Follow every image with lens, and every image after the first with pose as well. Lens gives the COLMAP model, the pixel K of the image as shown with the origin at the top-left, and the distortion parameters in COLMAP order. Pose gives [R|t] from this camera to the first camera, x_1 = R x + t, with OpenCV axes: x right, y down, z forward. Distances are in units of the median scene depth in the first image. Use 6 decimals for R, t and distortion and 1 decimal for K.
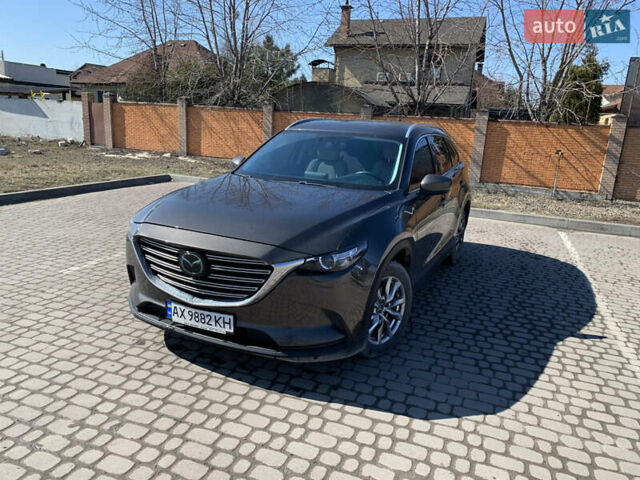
lens RADIAL K [[487.2, 0, 311.5], [0, 487.2, 241.3], [0, 0, 1]] dist [0.008427, 0.001725]
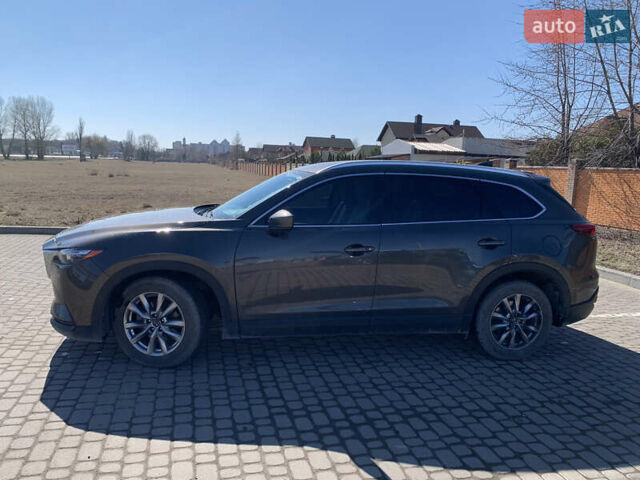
lens RADIAL K [[488.7, 0, 320.0], [0, 488.7, 240.0], [0, 0, 1]] dist [0.004062, 0.001743]
pose [[0.592112, 0.090054, -0.800808, 1.264898], [-0.203341, 0.978277, -0.040338, -0.073005], [0.779779, 0.186722, 0.597561, 0.635055]]
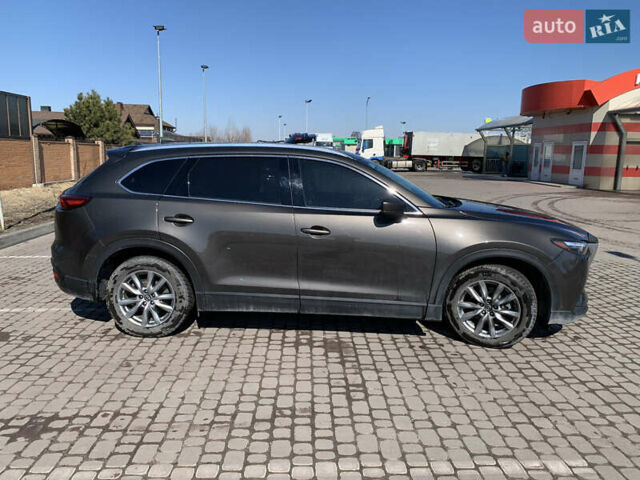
lens RADIAL K [[487.2, 0, 311.5], [0, 487.2, 241.3], [0, 0, 1]] dist [0.008427, 0.001725]
pose [[-0.382421, -0.224863, 0.896209, -1.223114], [0.186257, 0.931265, 0.313136, -0.565144], [-0.905021, 0.286675, -0.314253, 2.053891]]
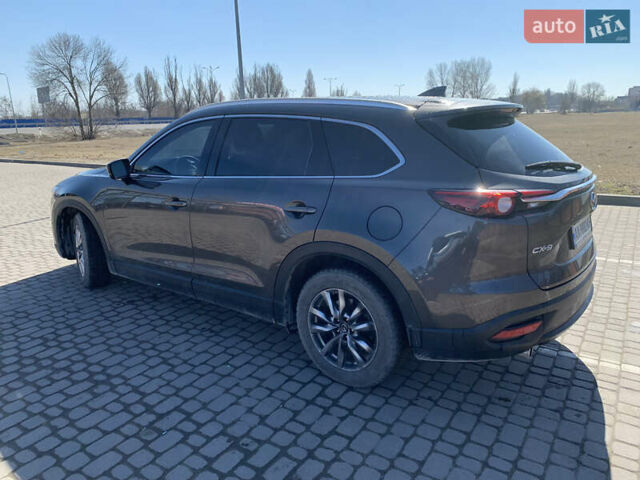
lens RADIAL K [[488.7, 0, 320.0], [0, 488.7, 240.0], [0, 0, 1]] dist [0.004062, 0.001743]
pose [[-0.187486, 0.191640, -0.963392, 1.375231], [-0.226906, 0.945807, 0.232300, -0.364530], [0.955700, 0.262152, -0.133841, 1.887699]]
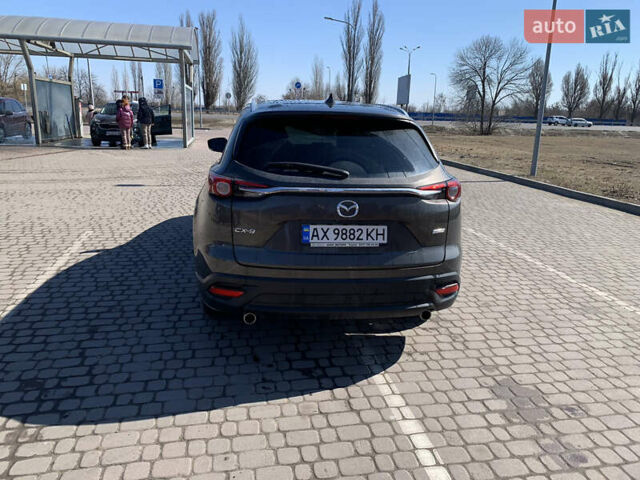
lens RADIAL K [[500.8, 0, 328.4], [0, 500.8, 225.8], [0, 0, 1]] dist [0.006423, 0.006587]
pose [[-0.831766, 0.041319, -0.553587, 0.983603], [-0.209352, 0.900246, 0.381745, -0.640087], [0.514138, 0.433417, -0.740143, 2.857992]]
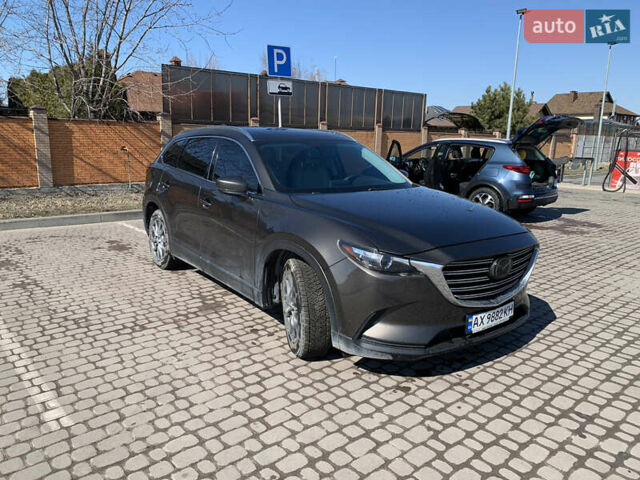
lens RADIAL K [[487.2, 0, 311.5], [0, 487.2, 241.3], [0, 0, 1]] dist [0.008427, 0.001725]
pose [[0.474113, -0.228972, 0.850170, -1.197087], [0.218948, 0.965922, 0.138047, -0.223176], [-0.852806, 0.120693, 0.508089, 0.706754]]
